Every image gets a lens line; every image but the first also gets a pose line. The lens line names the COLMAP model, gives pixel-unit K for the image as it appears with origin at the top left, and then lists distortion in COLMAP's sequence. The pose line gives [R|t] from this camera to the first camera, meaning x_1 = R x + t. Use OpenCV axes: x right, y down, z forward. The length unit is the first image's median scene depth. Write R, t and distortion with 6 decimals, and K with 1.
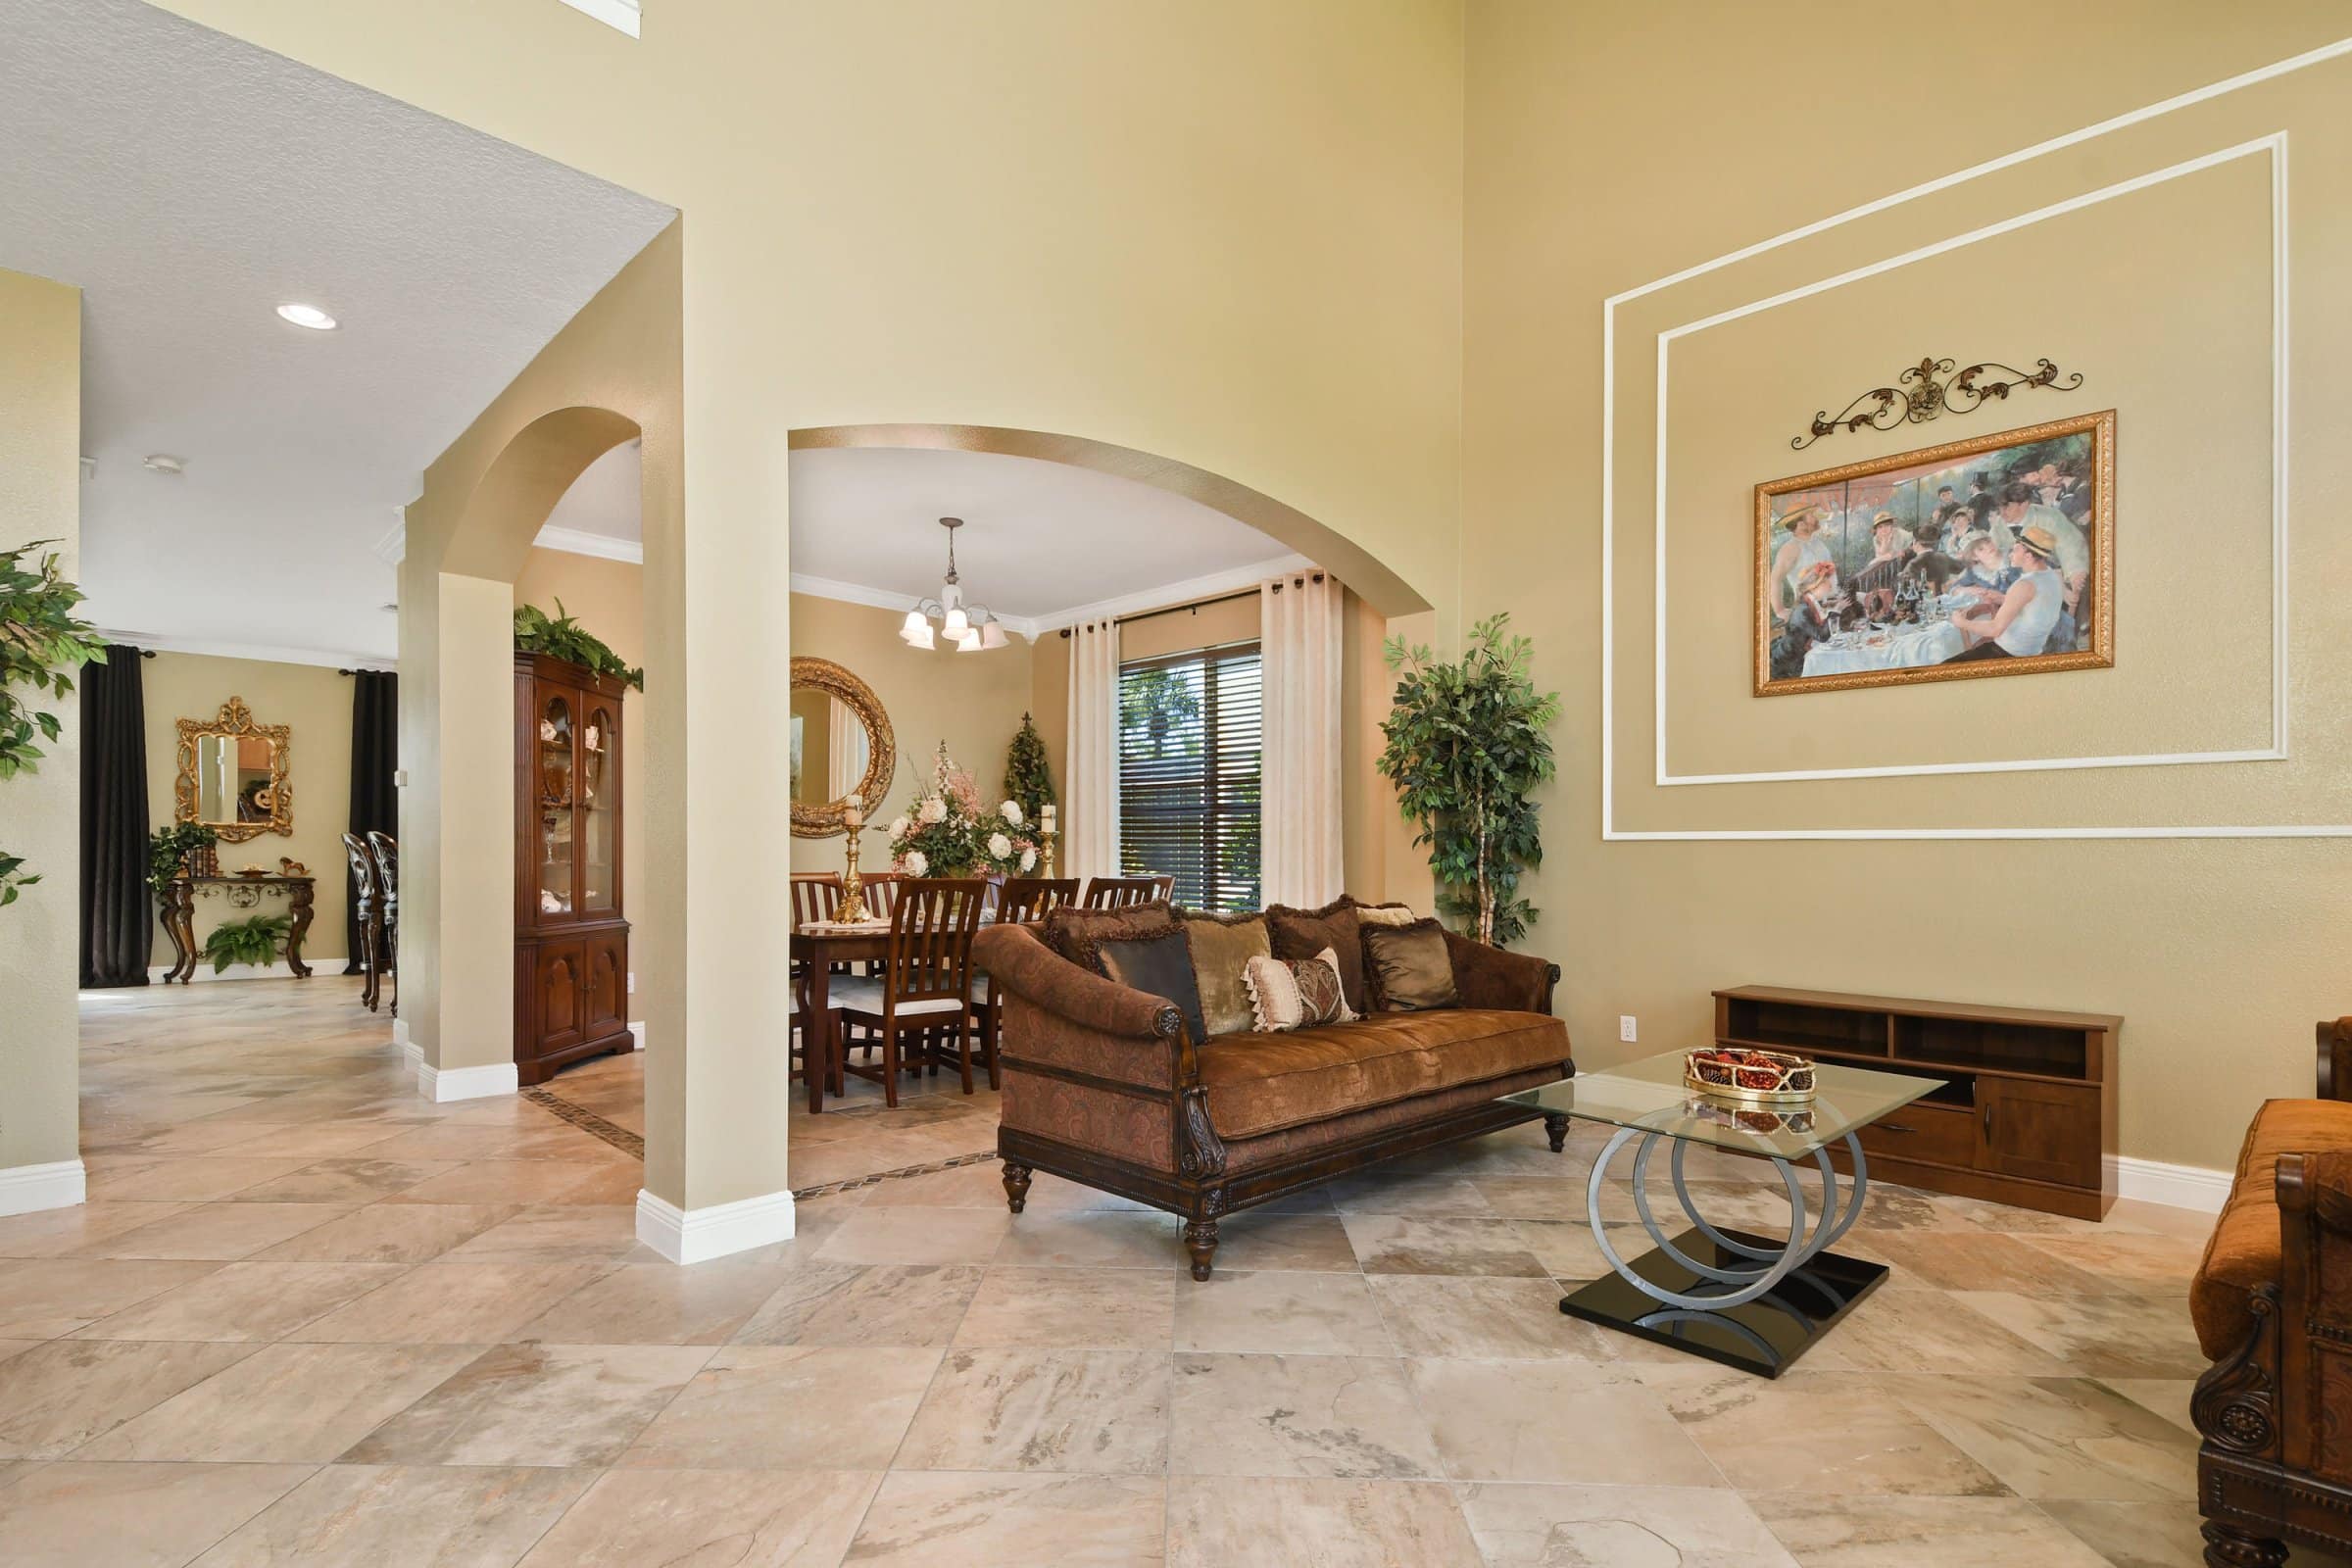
lens RADIAL K [[1129.5, 0, 1297.7], [0, 1129.5, 864.6], [0, 0, 1]] dist [-0.002127, -0.004355]
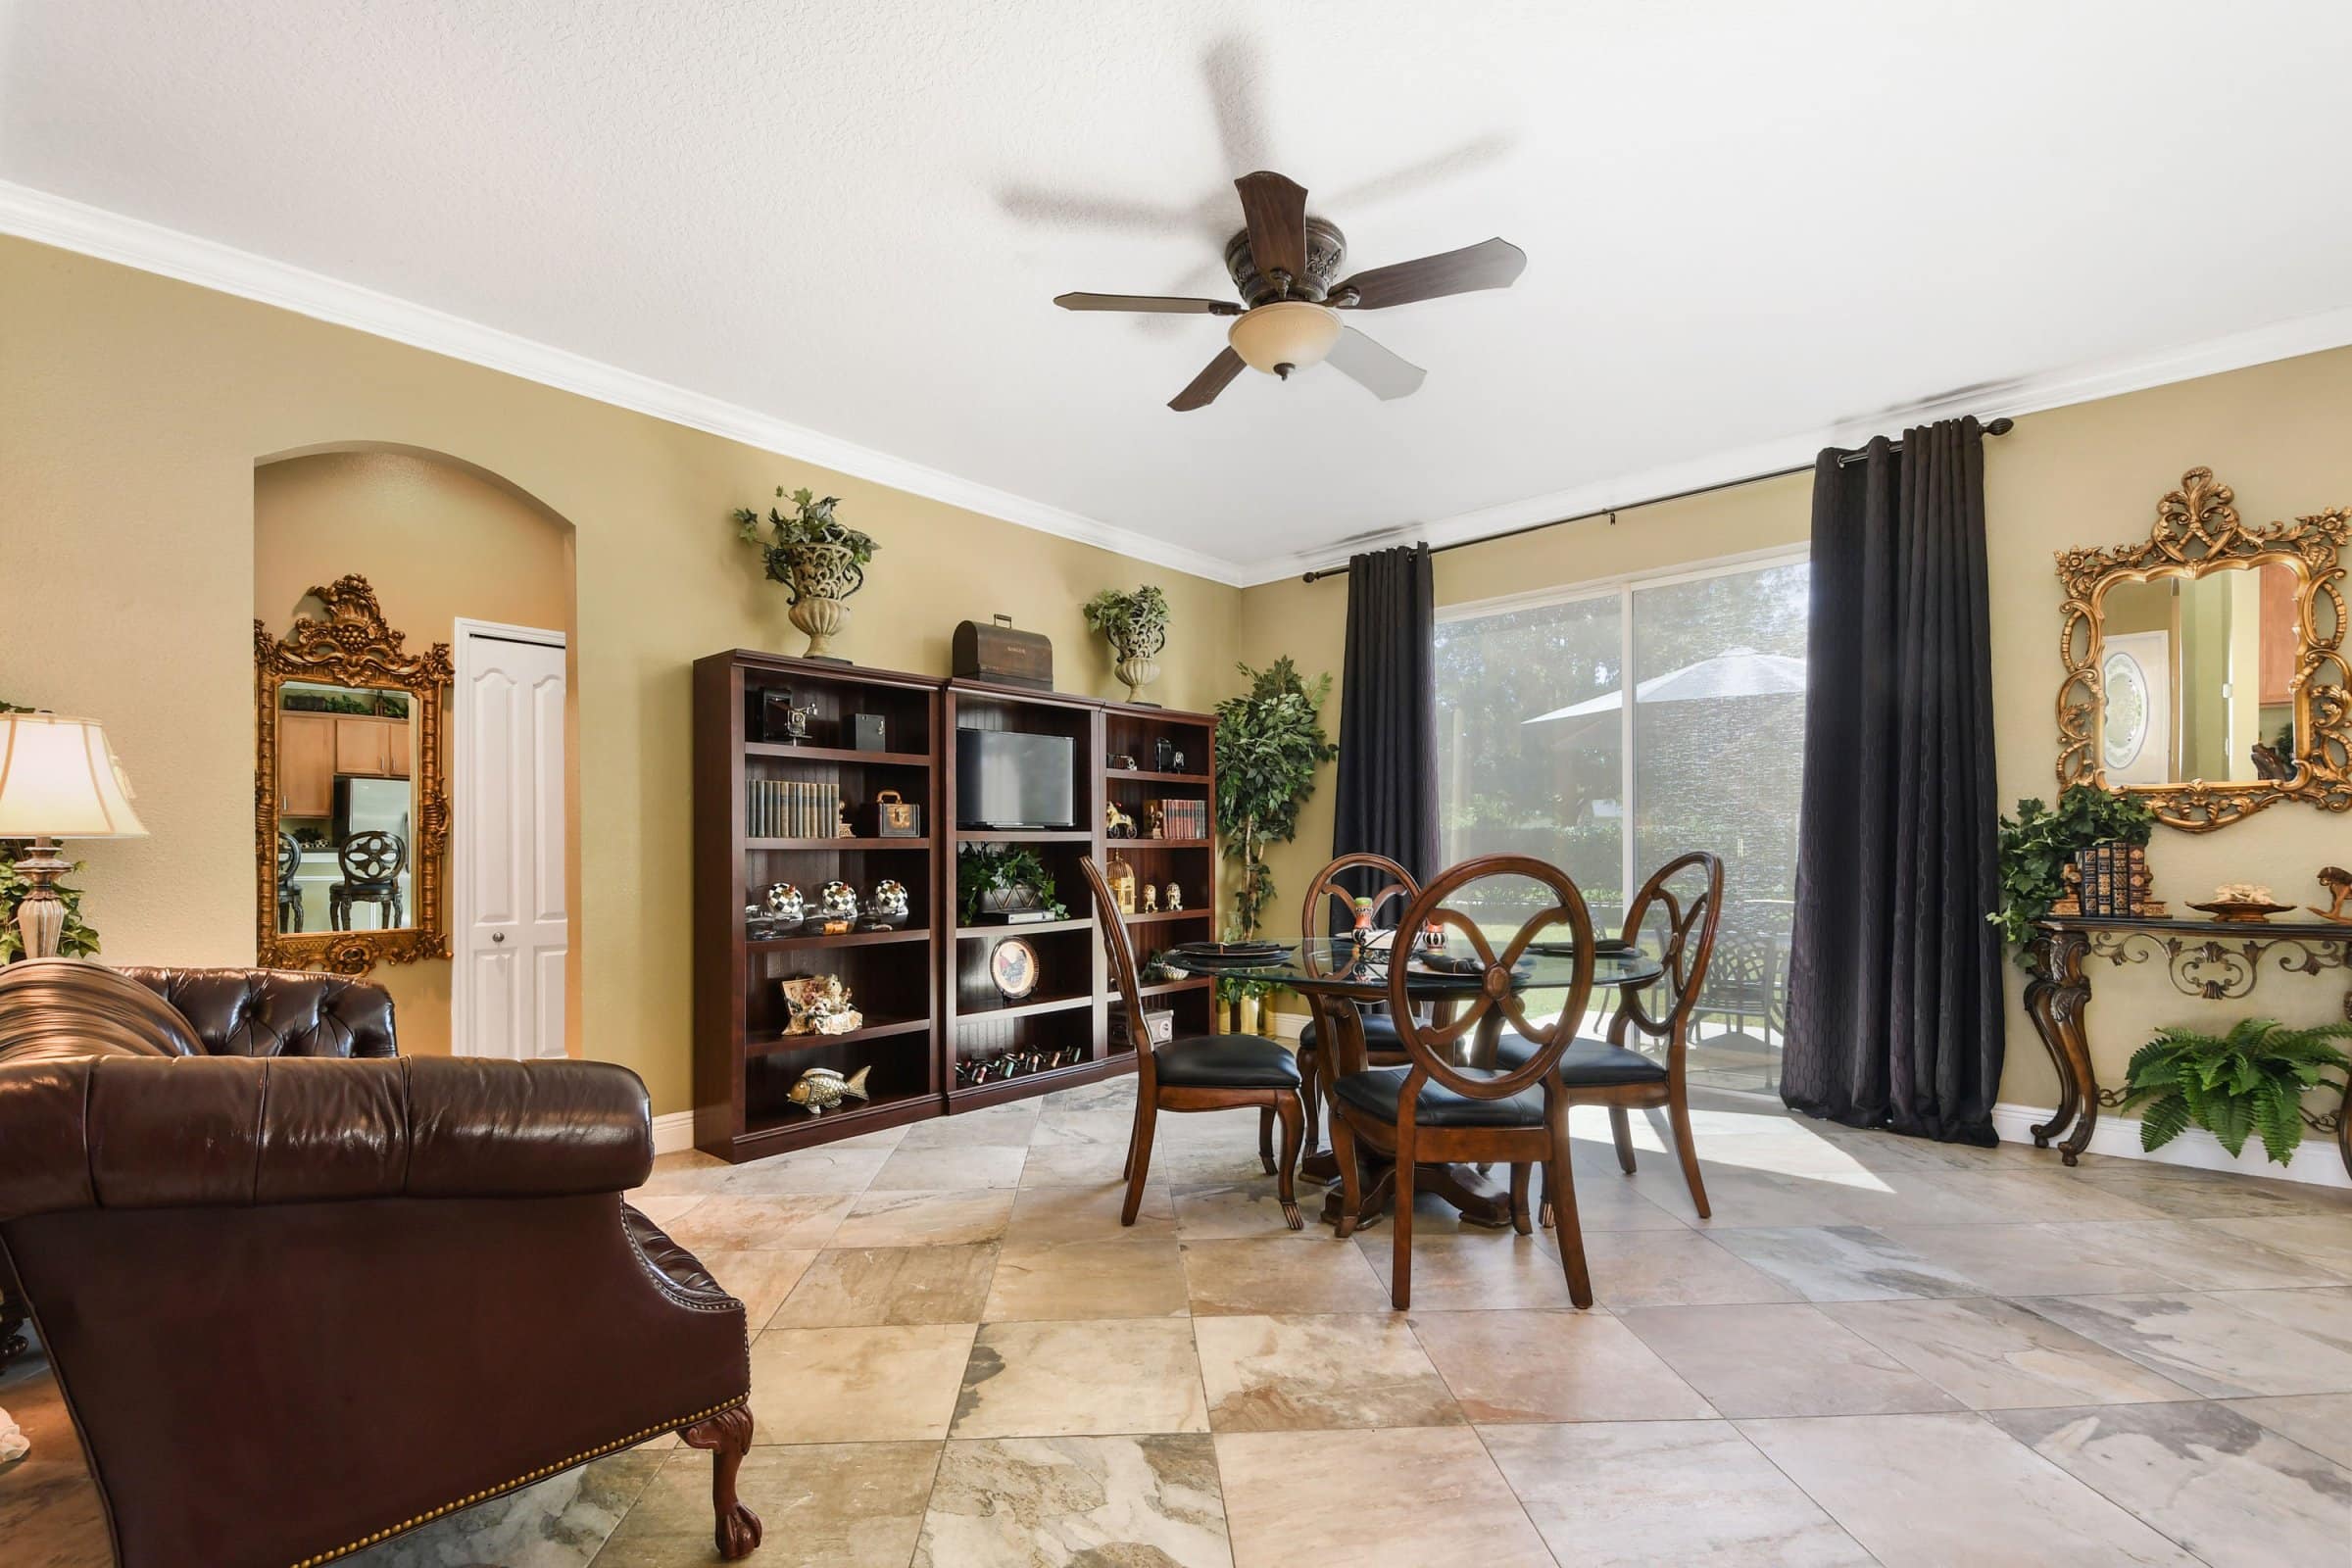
lens RADIAL K [[1050.8, 0, 1160.6], [0, 1050.8, 851.7], [0, 0, 1]] dist [0.032873, -0.015022]
pose [[-0.009876, -0.002954, -0.999947, -0.716766], [-0.003316, 0.999990, -0.002922, -0.012859], [0.999946, 0.003287, -0.009885, 0.812178]]
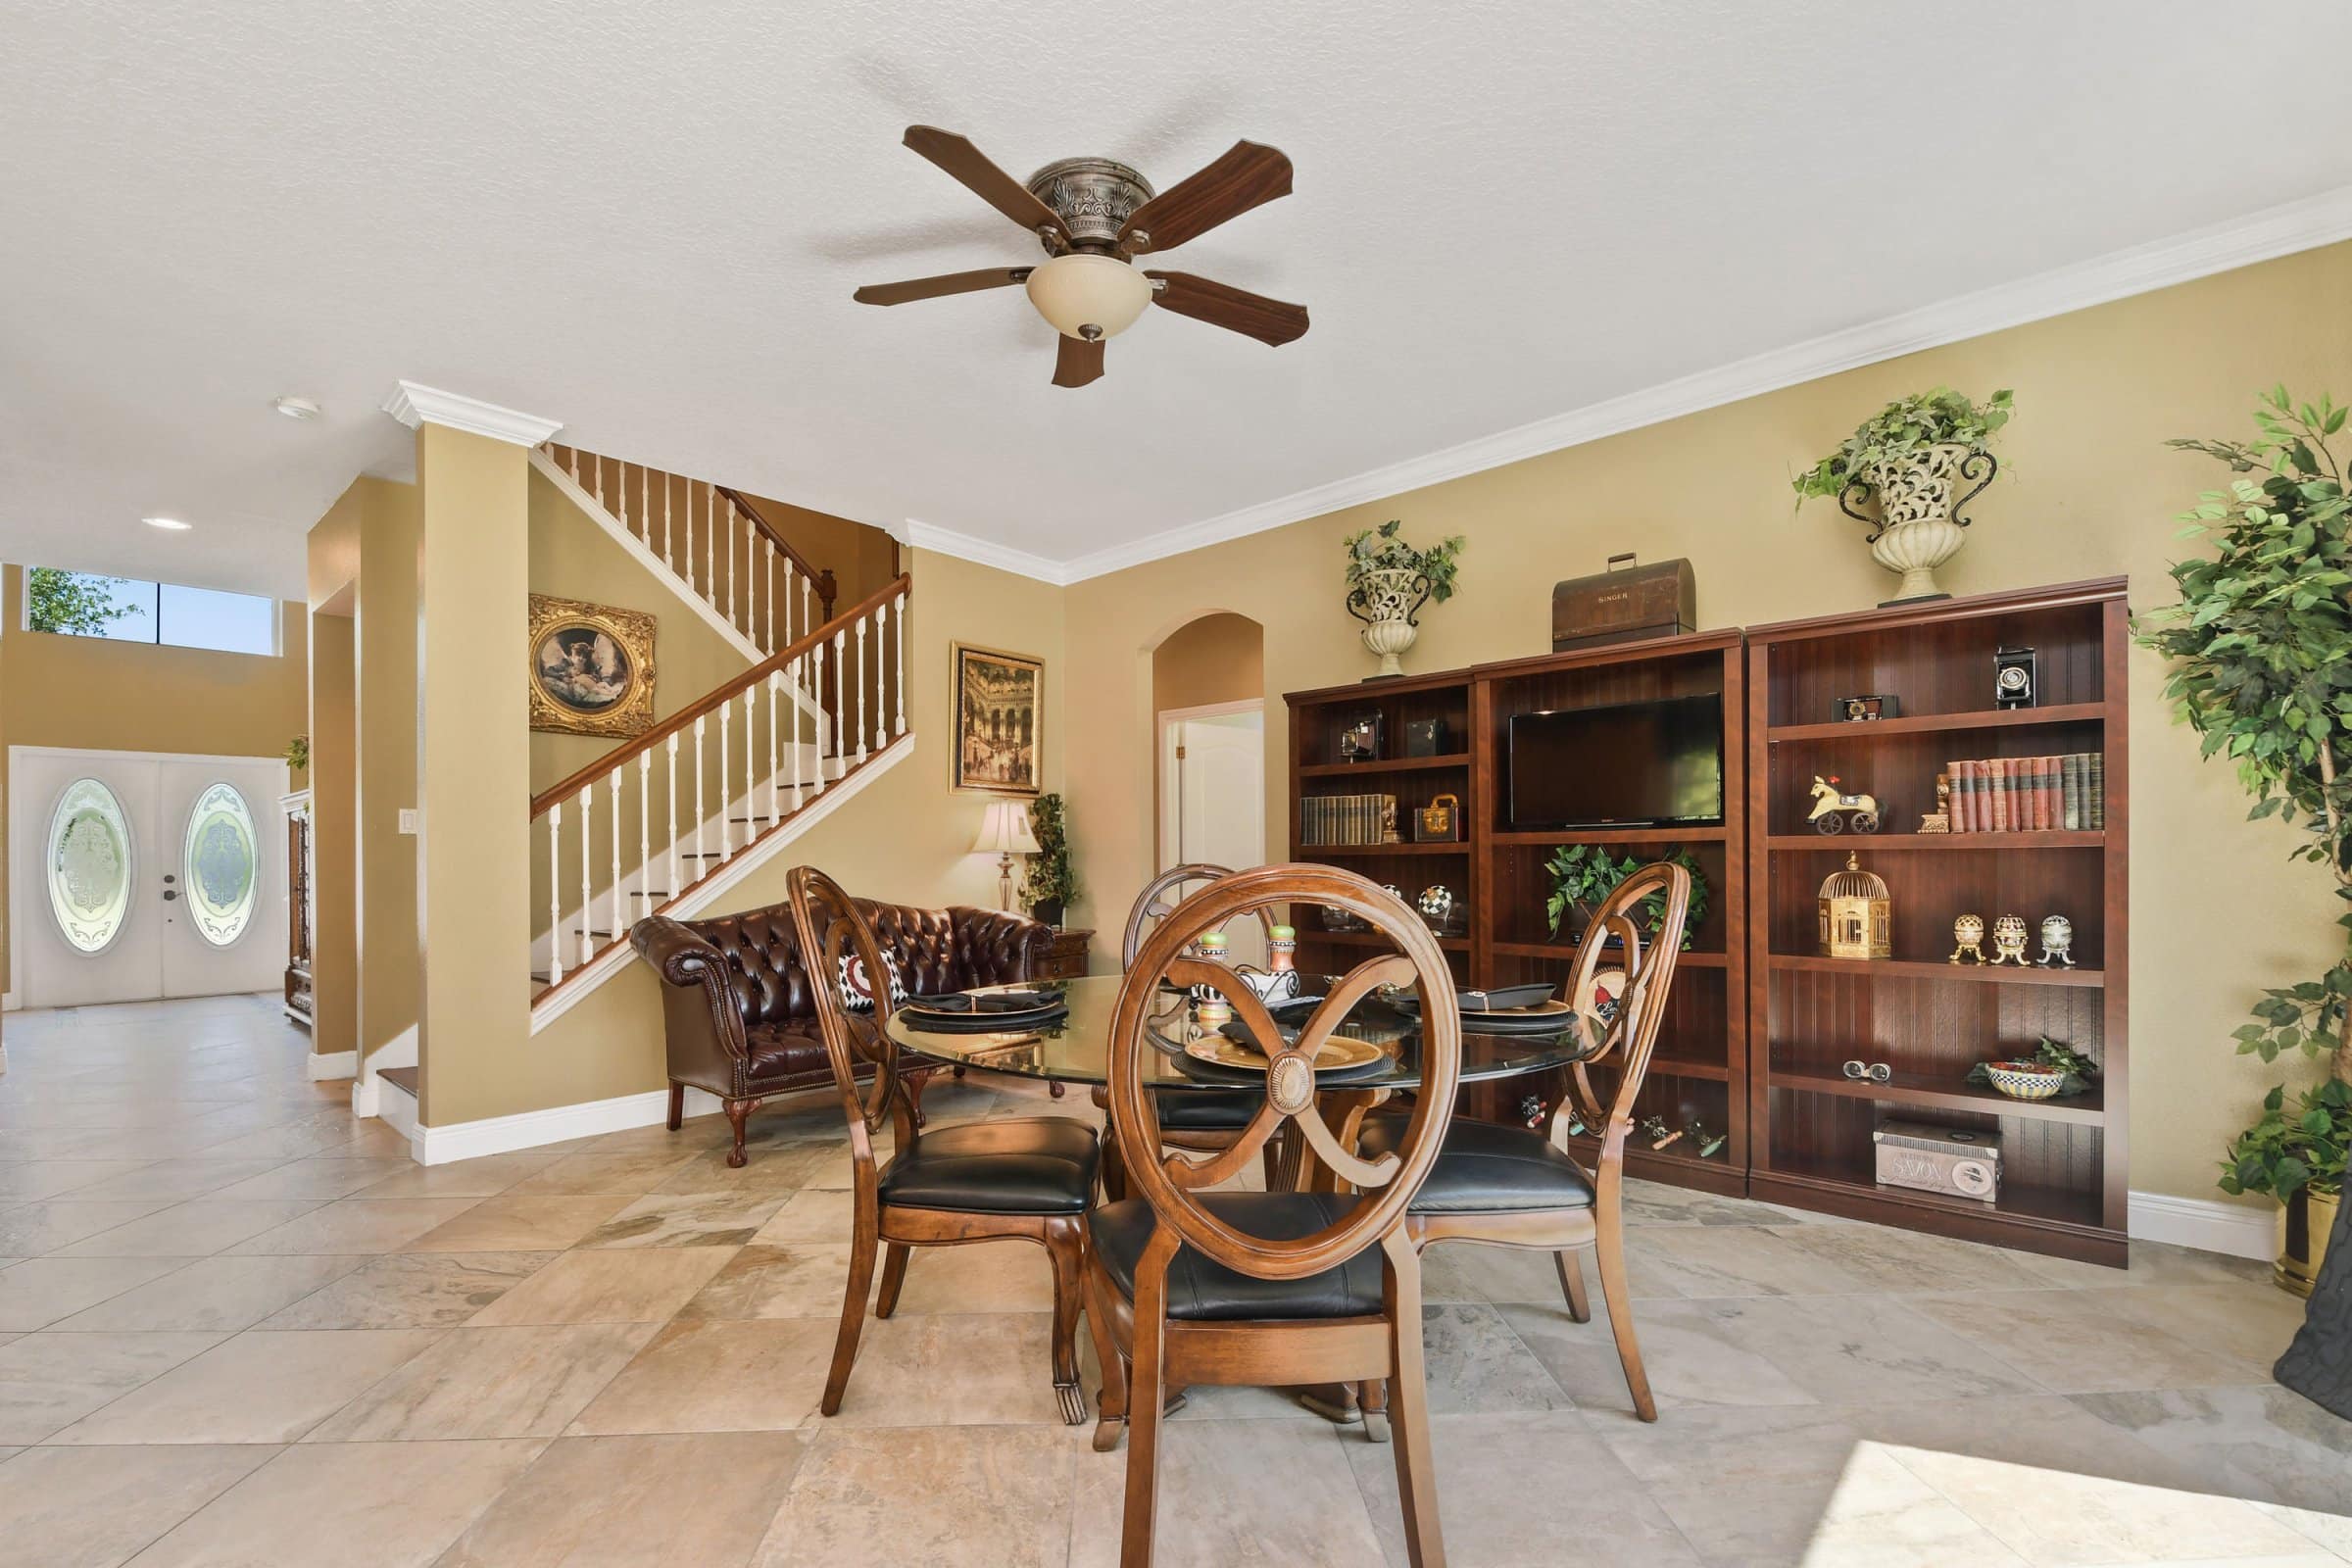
lens RADIAL K [[1050.8, 0, 1145.9], [0, 1050.8, 845.2], [0, 0, 1]] dist [0.032873, -0.015022]
pose [[-0.999665, 0.000678, 0.025882, -1.164680], [0.000542, 0.999986, -0.005284, -0.017639], [-0.025886, -0.005268, -0.999651, 1.239343]]
